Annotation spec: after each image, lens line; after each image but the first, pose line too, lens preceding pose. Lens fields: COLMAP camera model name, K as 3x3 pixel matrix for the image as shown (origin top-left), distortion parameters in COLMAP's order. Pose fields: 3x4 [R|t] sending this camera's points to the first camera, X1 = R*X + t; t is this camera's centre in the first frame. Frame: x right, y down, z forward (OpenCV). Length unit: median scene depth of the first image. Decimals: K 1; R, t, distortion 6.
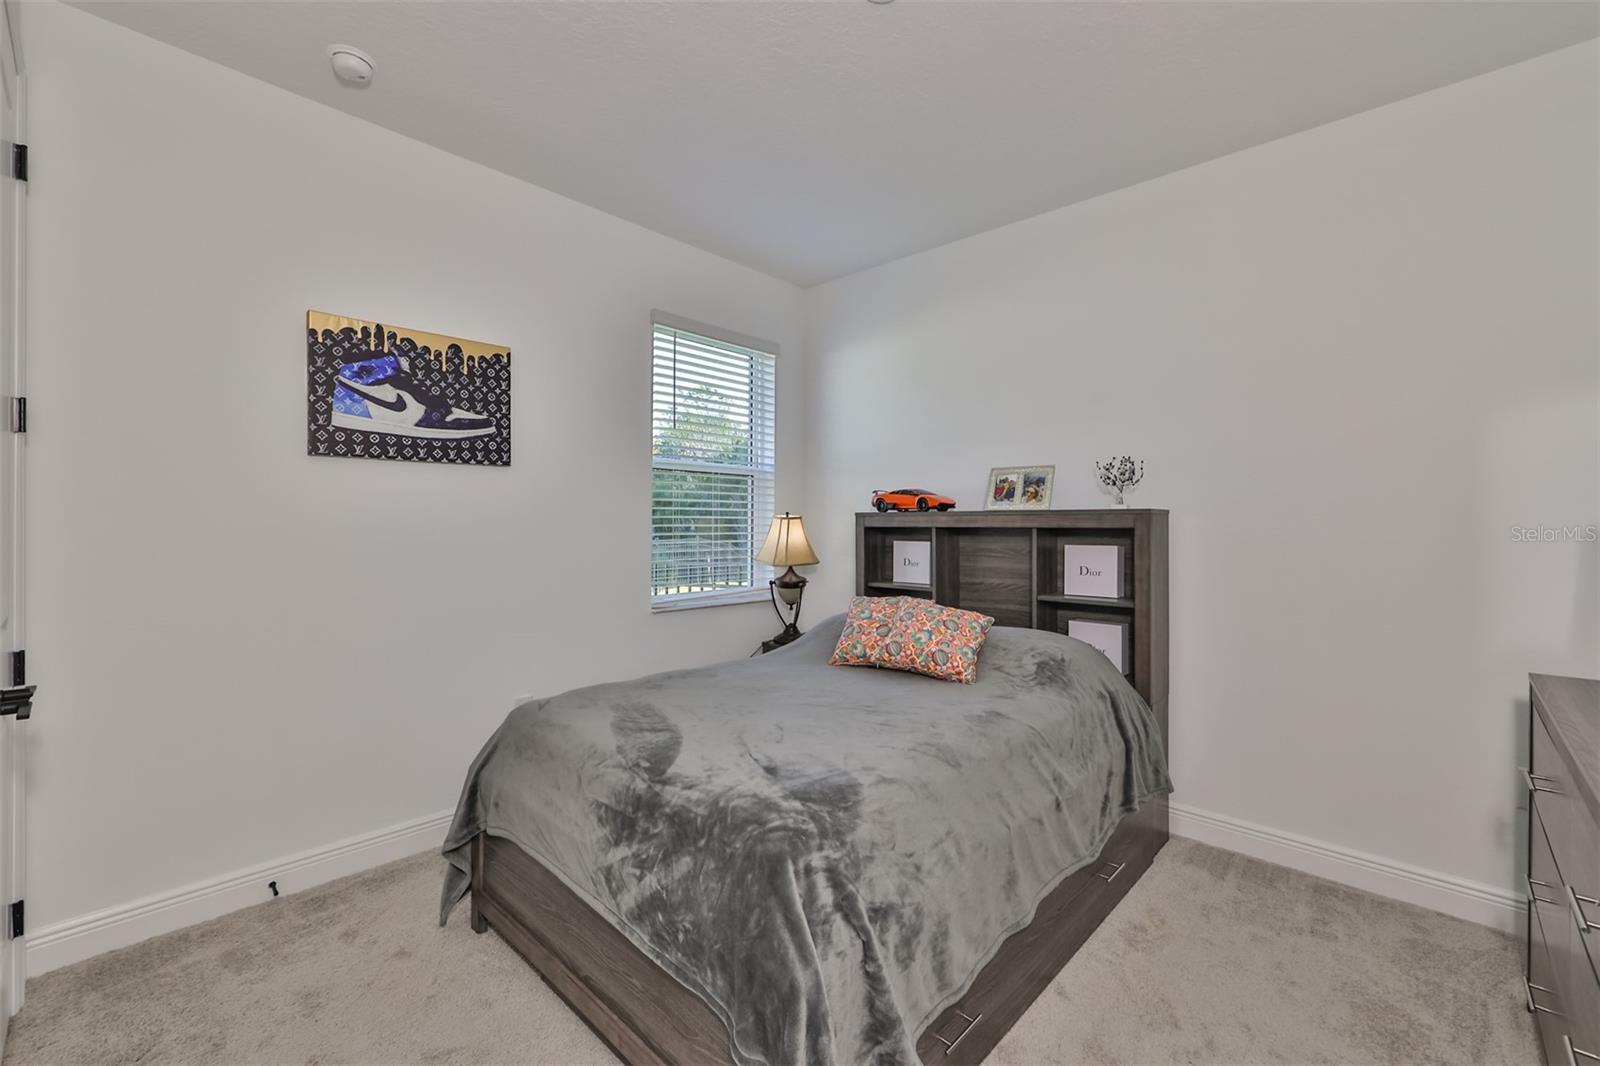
lens RADIAL K [[673.0, 0, 787.2], [0, 673.0, 522.6], [0, 0, 1]] dist [0.000047, 0.000077]
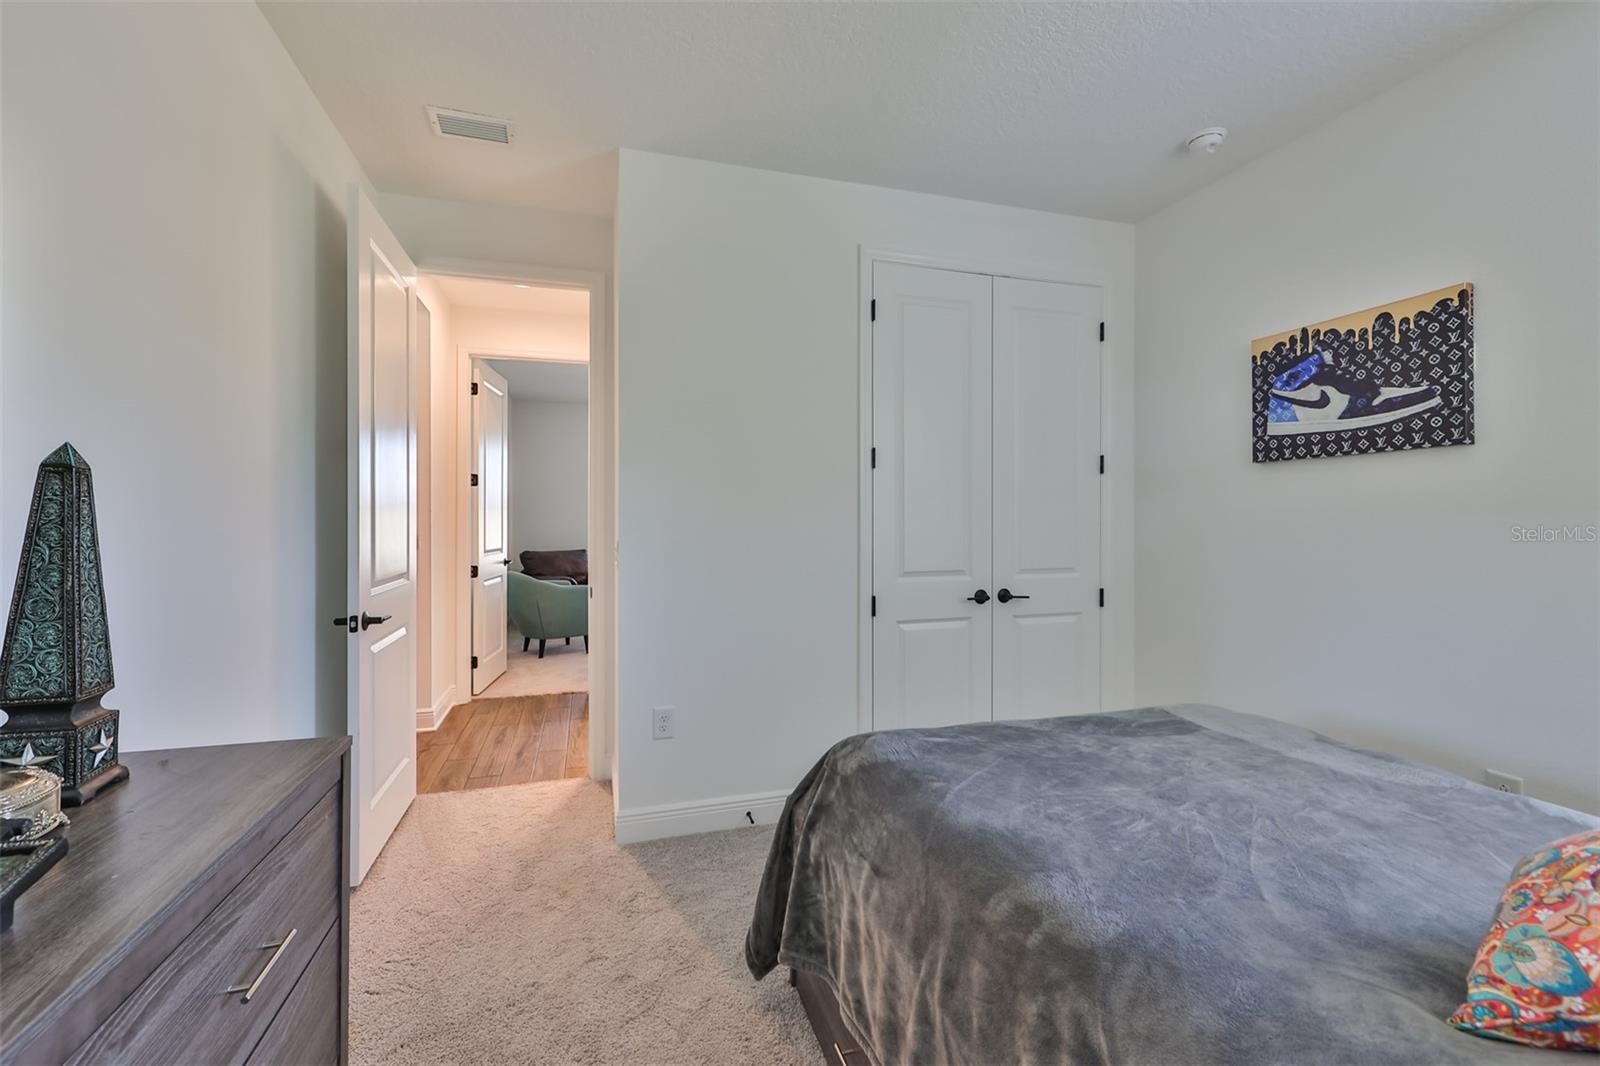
lens RADIAL K [[673.0, 0, 787.2], [0, 673.0, 522.6], [0, 0, 1]] dist [0.000047, 0.000077]
pose [[-0.499492, 0.004496, -0.866307, 0.650981], [0.001457, 0.999989, 0.004349, -0.003613], [0.866317, 0.000910, -0.499494, 0.802068]]
